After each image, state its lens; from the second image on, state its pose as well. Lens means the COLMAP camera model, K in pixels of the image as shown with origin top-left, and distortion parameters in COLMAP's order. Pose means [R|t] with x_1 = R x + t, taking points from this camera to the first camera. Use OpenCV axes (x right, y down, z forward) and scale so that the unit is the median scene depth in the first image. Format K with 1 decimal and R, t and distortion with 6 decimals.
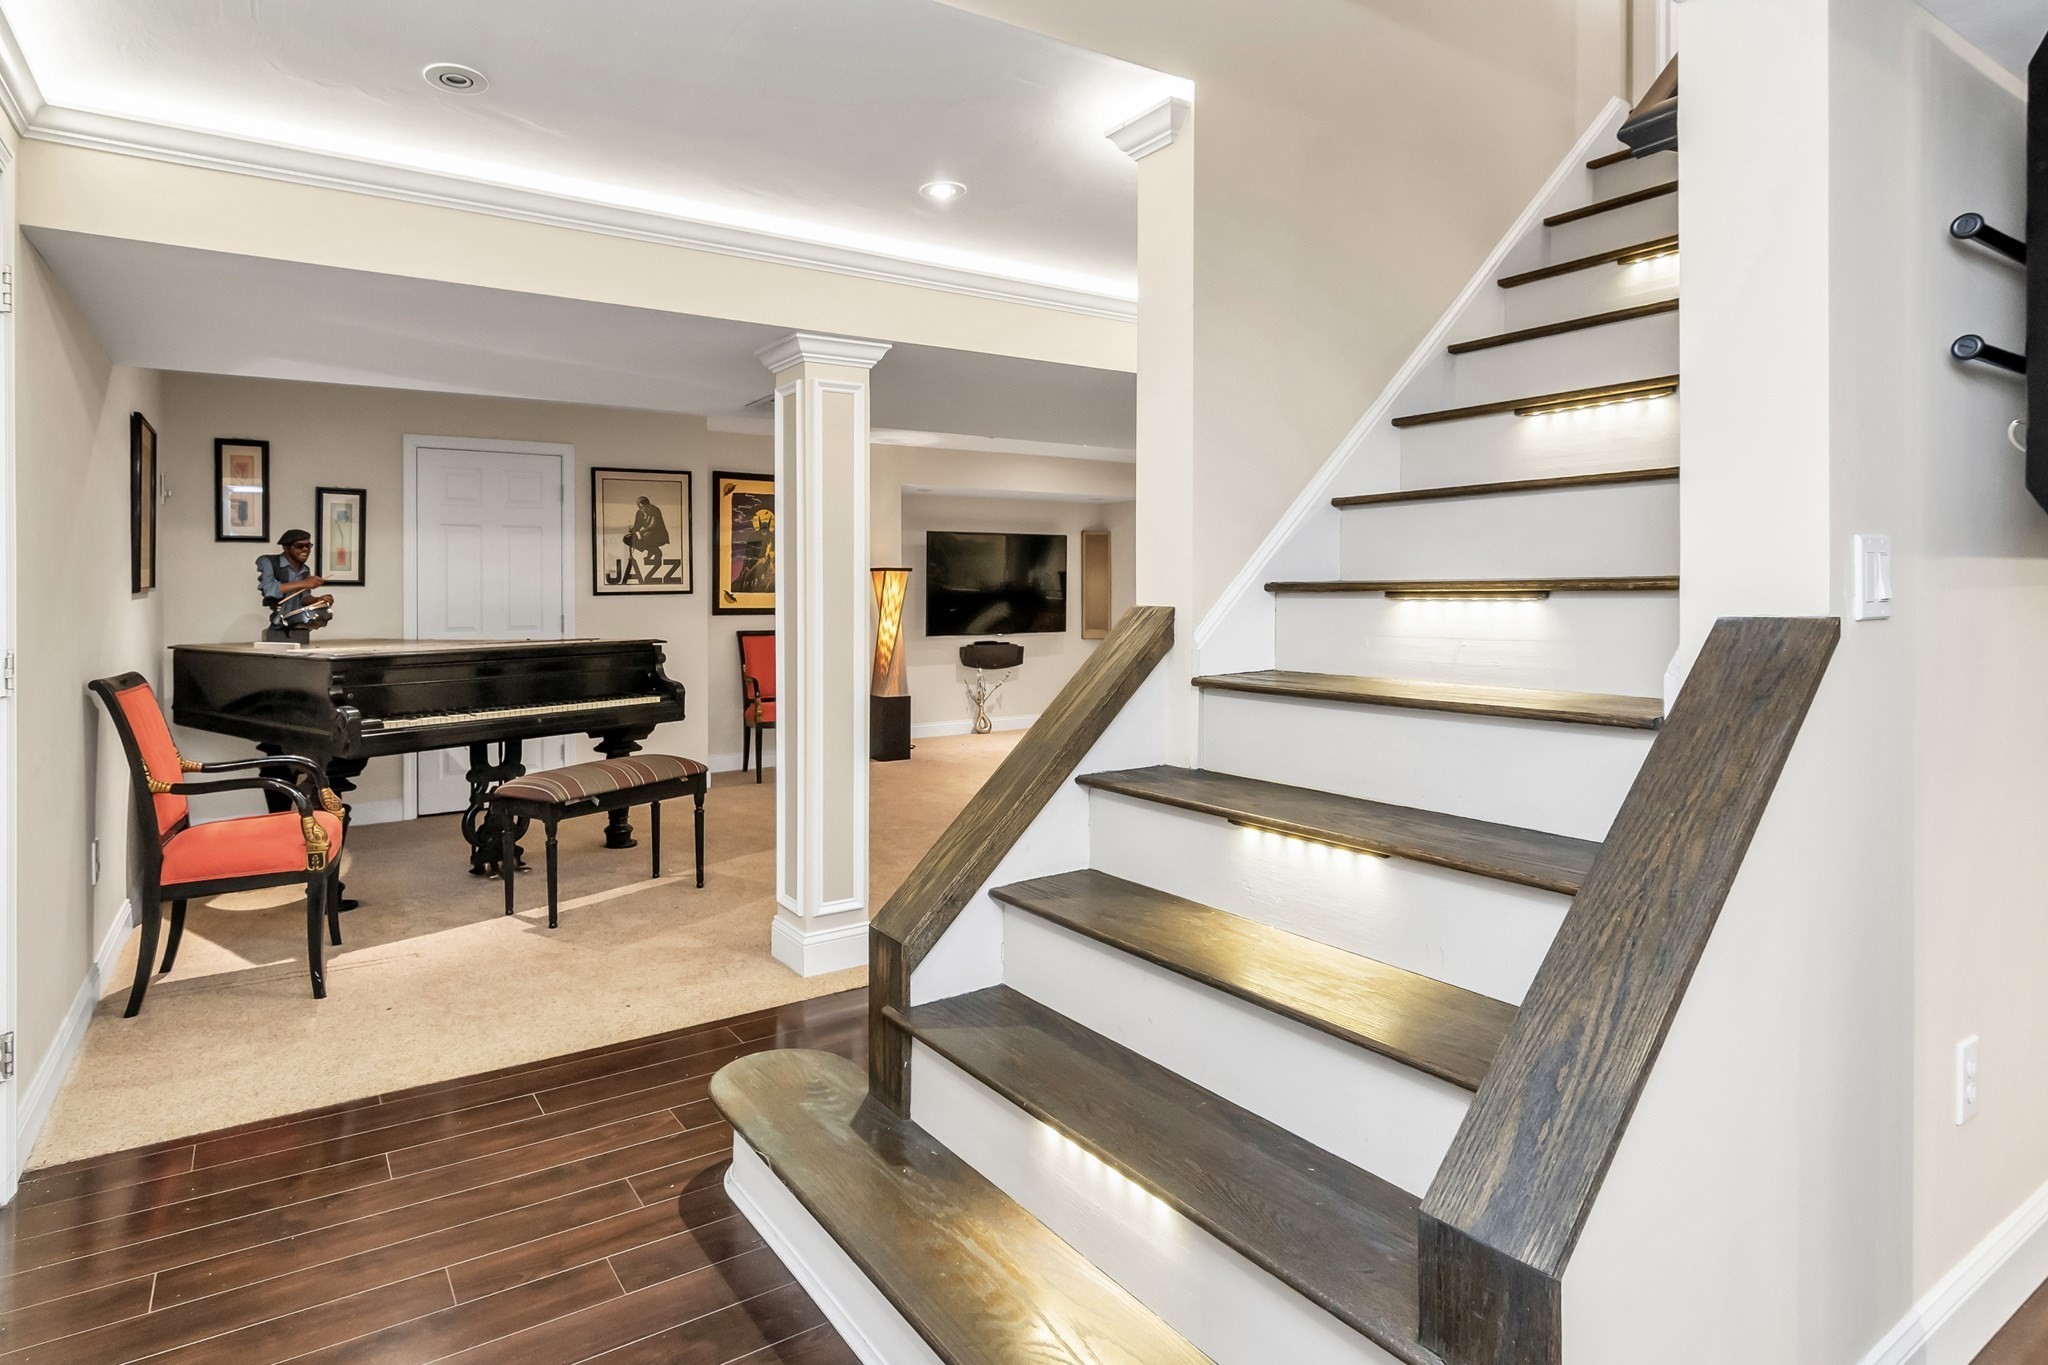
lens RADIAL K [[1018.0, 0, 1075.6], [0, 1018.0, 697.1], [0, 0, 1]] dist [0.000747, 0.000099]
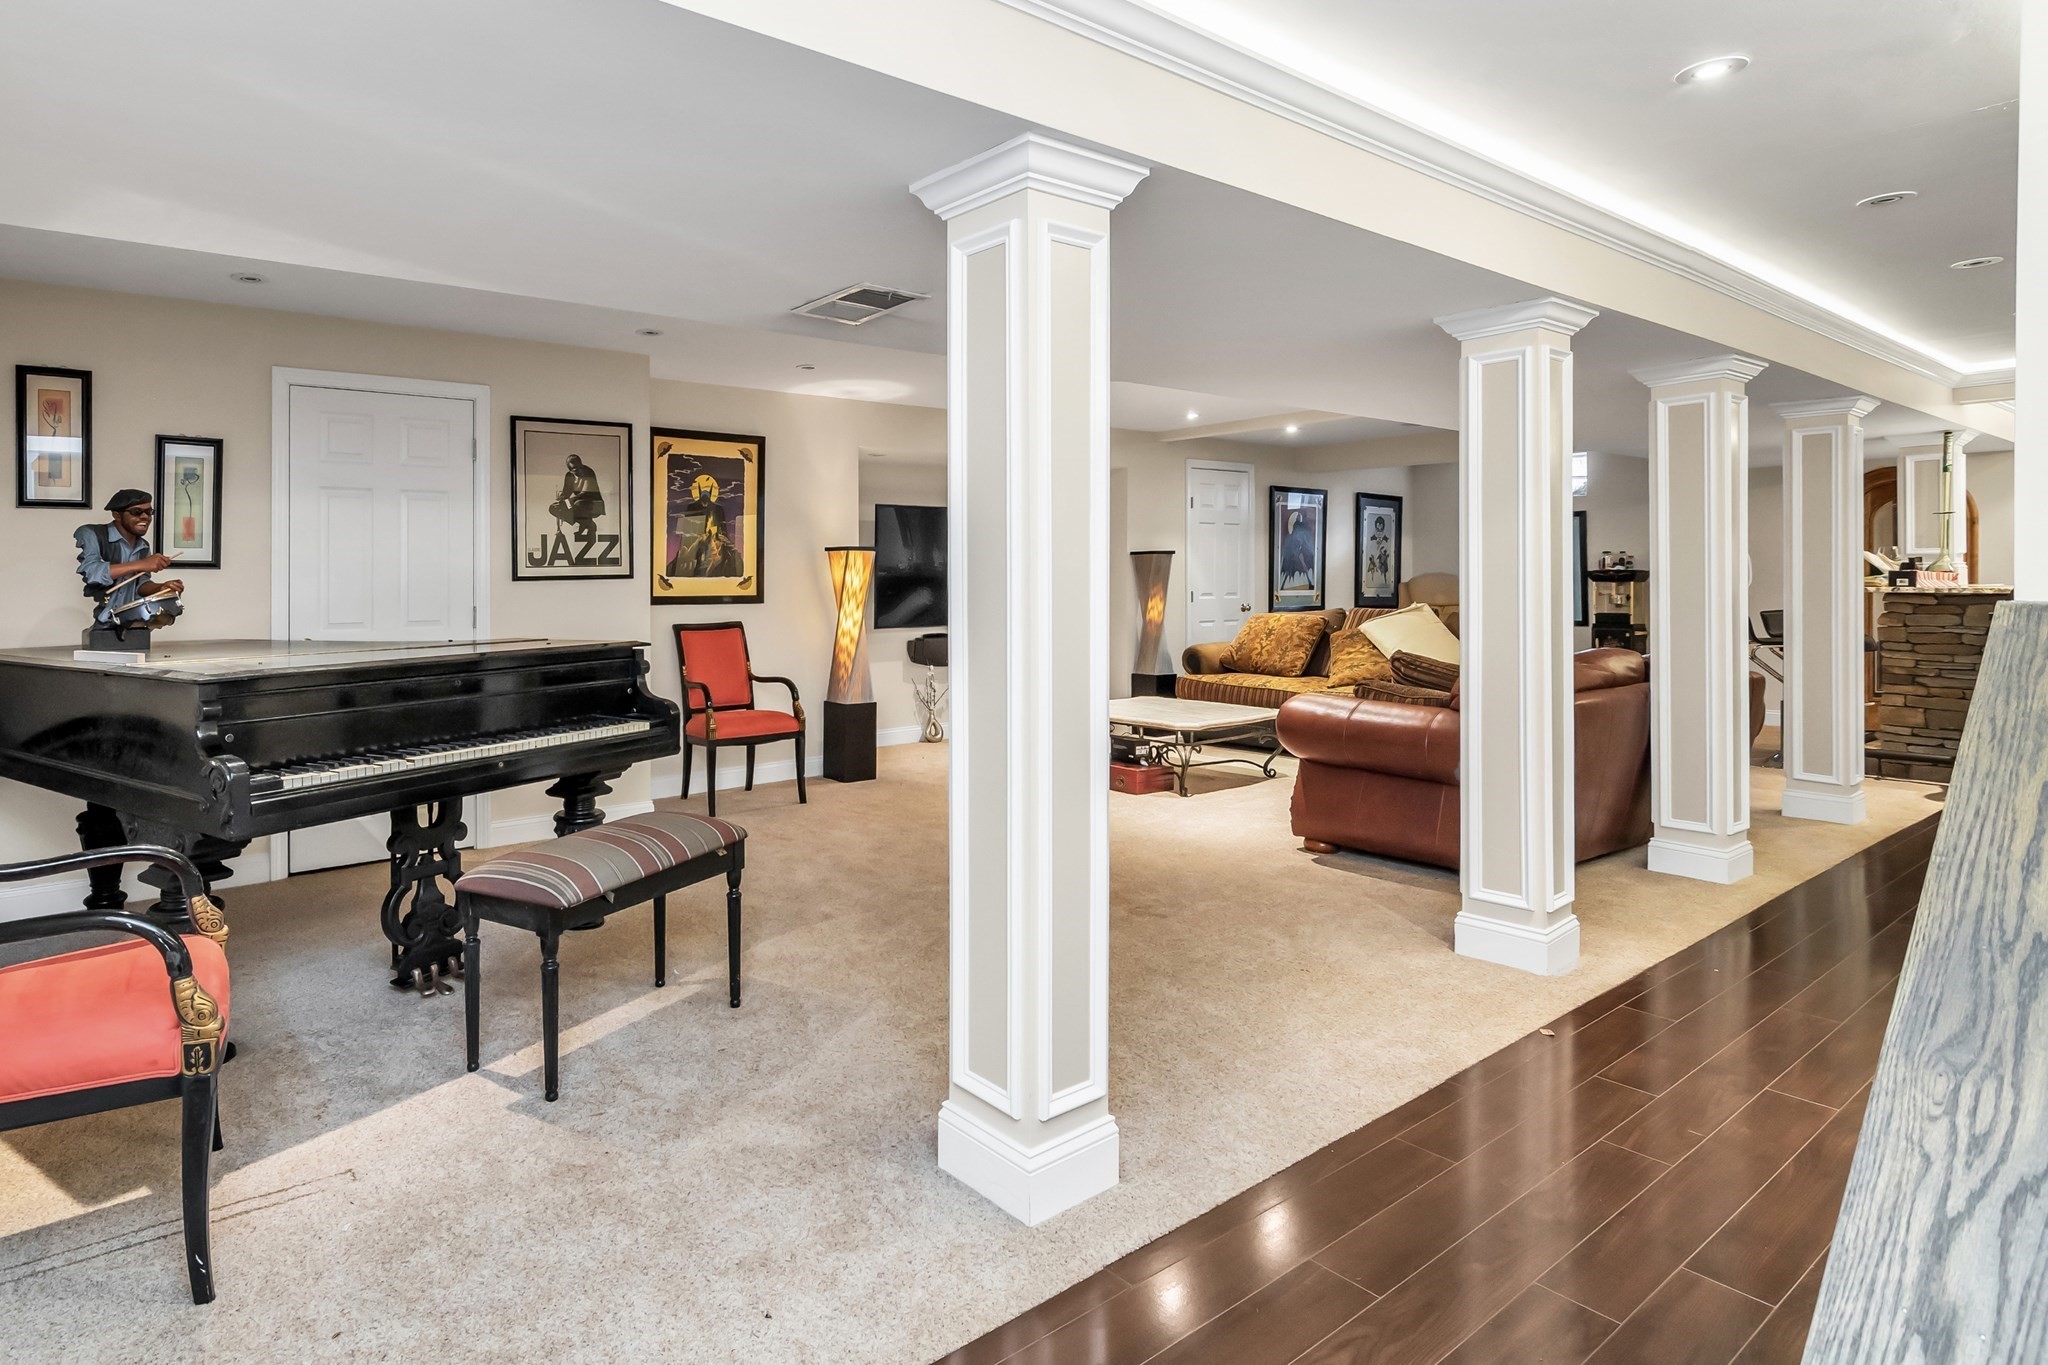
lens RADIAL K [[1132.2, 0, 1020.6], [0, 1132.2, 680.8], [0, 0, 1]] dist [-0.000492, -0.000850]
pose [[0.999668, -0.003836, 0.025467, -0.183833], [0.004109, 0.999935, -0.010640, -0.021675], [-0.025425, 0.010741, 0.999619, 0.217355]]
